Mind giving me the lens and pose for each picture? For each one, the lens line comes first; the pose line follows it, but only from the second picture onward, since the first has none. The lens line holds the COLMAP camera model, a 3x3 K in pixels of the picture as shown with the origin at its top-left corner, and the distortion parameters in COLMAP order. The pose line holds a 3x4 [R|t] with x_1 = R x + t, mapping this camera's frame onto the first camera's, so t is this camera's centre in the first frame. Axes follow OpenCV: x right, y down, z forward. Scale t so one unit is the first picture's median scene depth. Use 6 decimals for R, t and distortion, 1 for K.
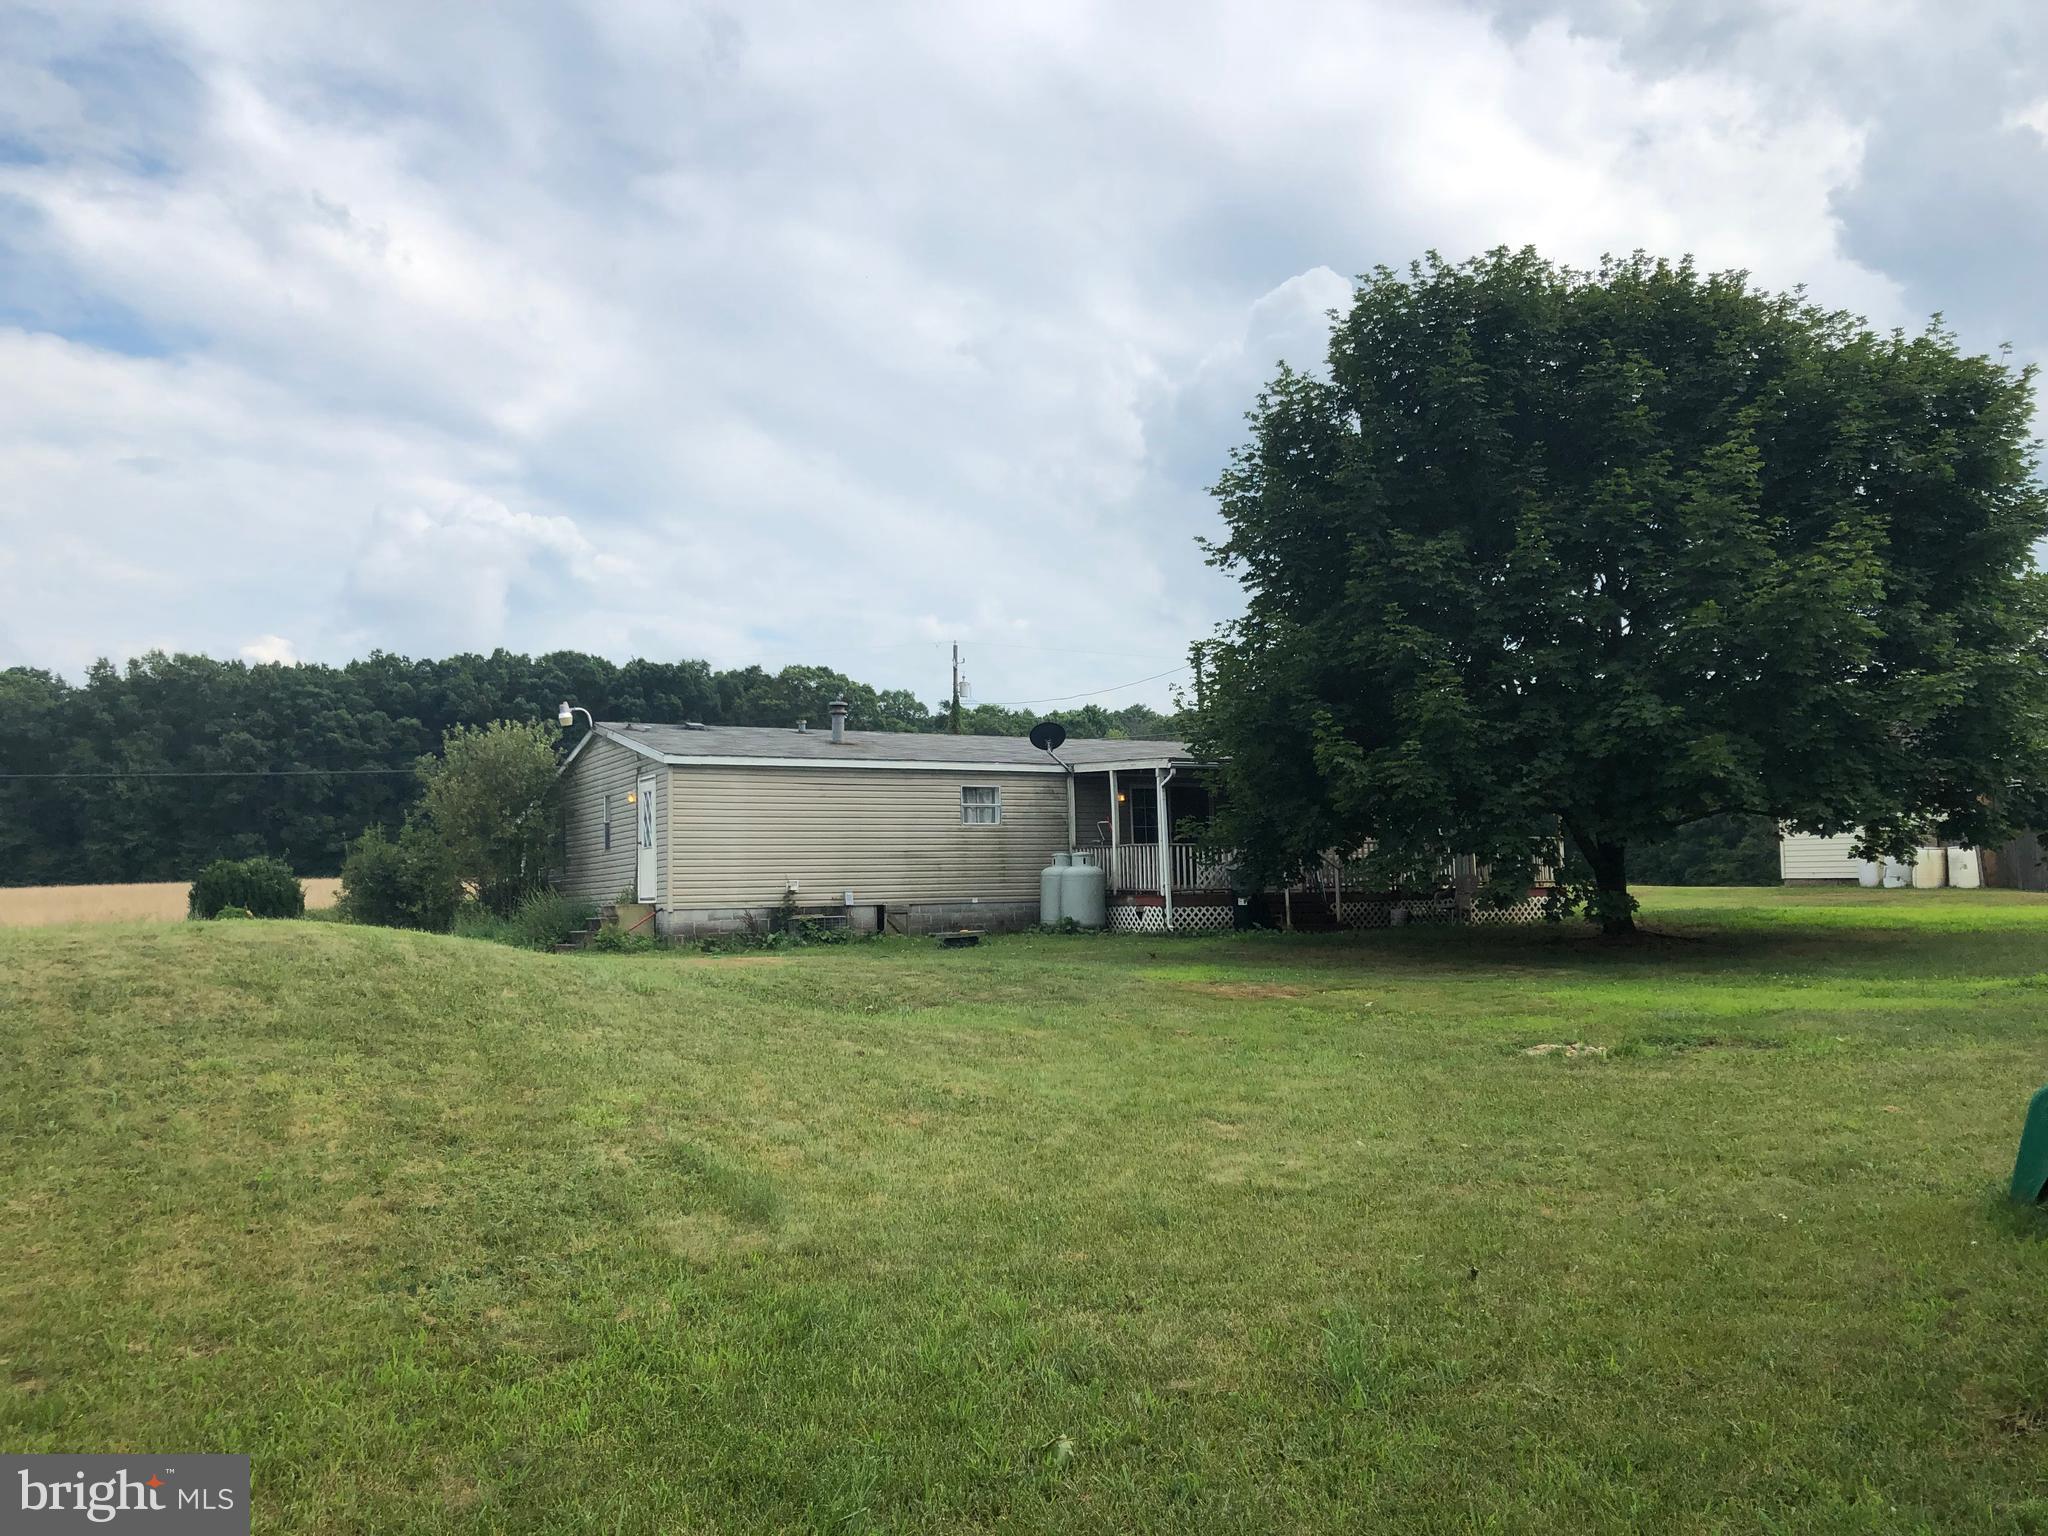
lens RADIAL K [[1687.6, 0, 1024.0], [0, 1687.6, 768.0], [0, 0, 1]] dist [-0.005242, 0.342869]
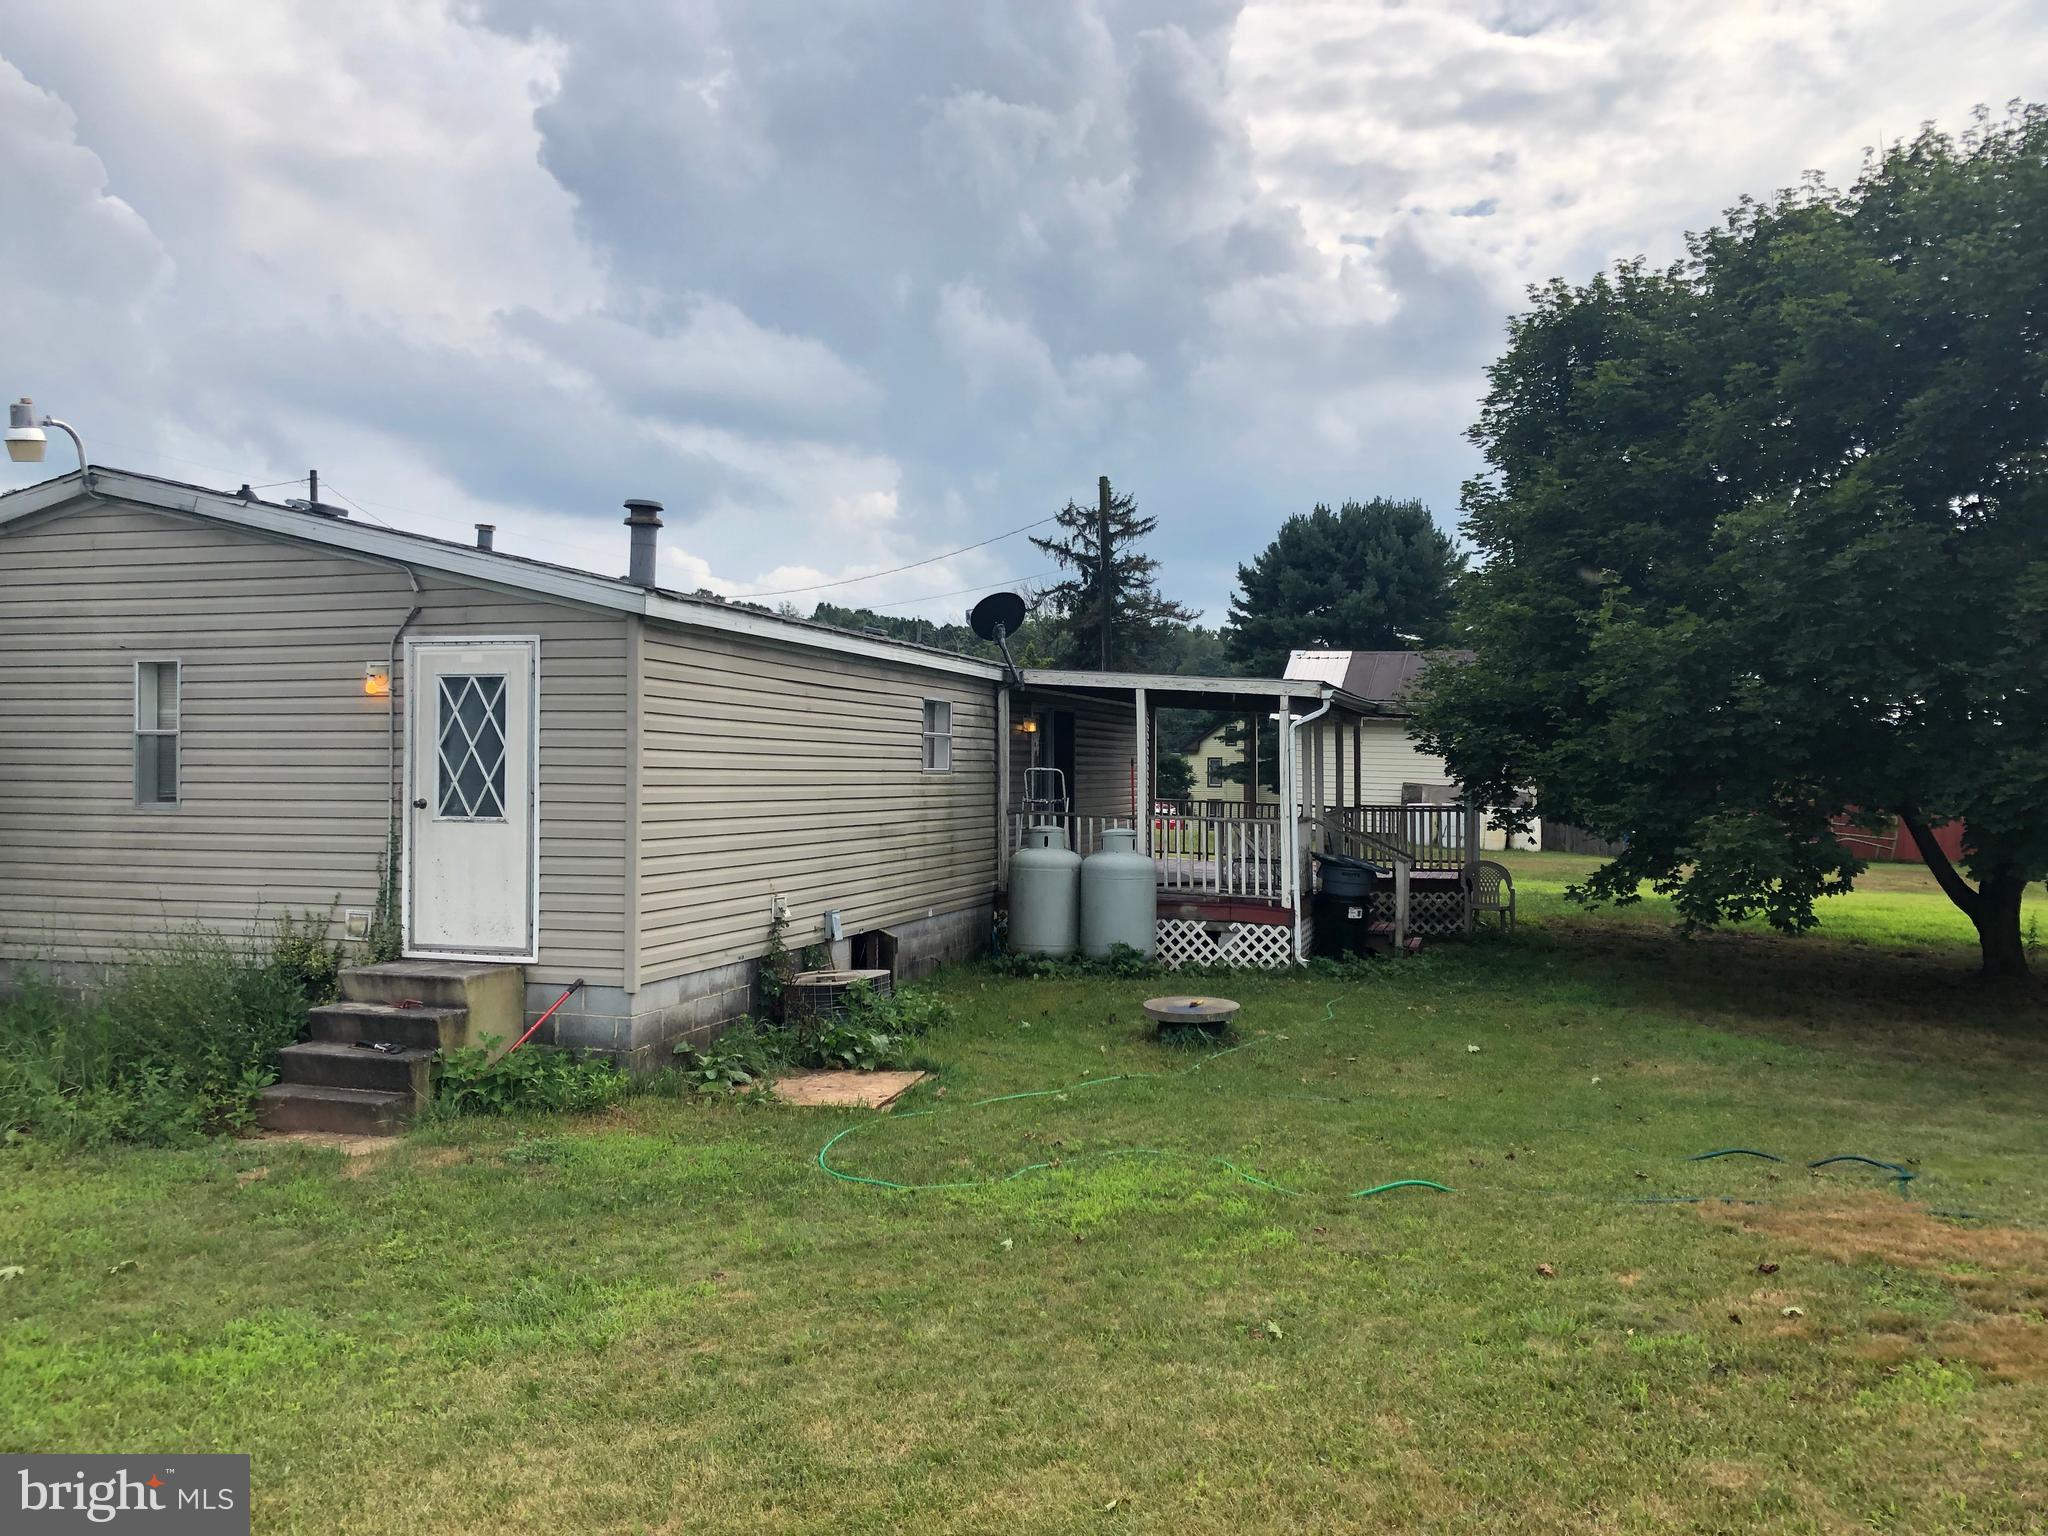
lens RADIAL K [[1671.9, 0, 1024.0], [0, 1671.9, 768.0], [0, 0, 1]] dist [-0.011503, -0.005798]
pose [[0.705253, 0.031051, 0.708275, -0.418391], [-0.085522, 0.995471, 0.041515, 0.008878], [-0.703779, -0.089851, 0.704714, 0.657913]]
